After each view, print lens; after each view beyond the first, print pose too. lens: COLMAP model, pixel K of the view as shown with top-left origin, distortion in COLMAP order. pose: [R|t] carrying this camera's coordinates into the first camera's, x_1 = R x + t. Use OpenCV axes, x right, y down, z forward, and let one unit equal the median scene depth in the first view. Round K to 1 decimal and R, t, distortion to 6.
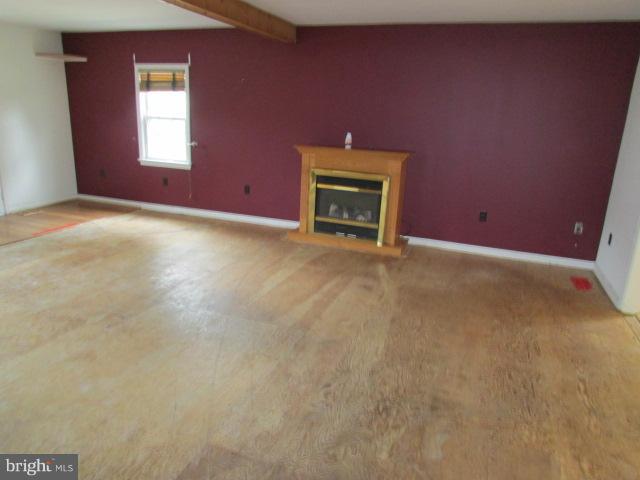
lens RADIAL K [[456.9, 0, 320.0], [0, 456.9, 240.0], [0, 0, 1]] dist [-0.006183, -0.005282]
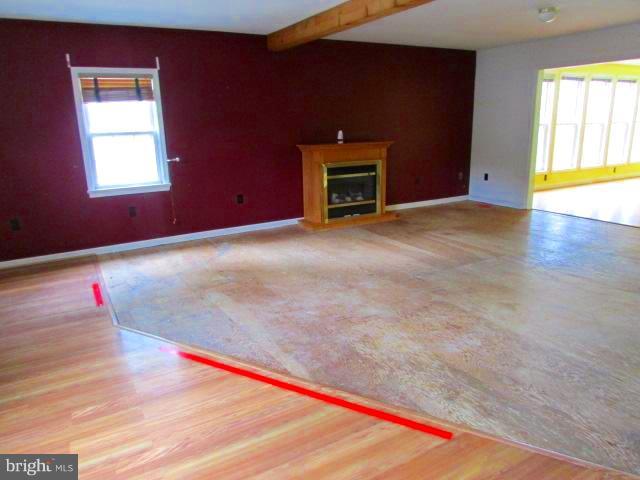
lens RADIAL K [[456.9, 0, 320.0], [0, 456.9, 240.0], [0, 0, 1]] dist [-0.006183, -0.005282]
pose [[0.640655, -0.251017, 0.725639, -0.806583], [0.257422, 0.960576, 0.105014, -0.086890], [-0.723391, 0.119518, 0.680015, 0.232581]]
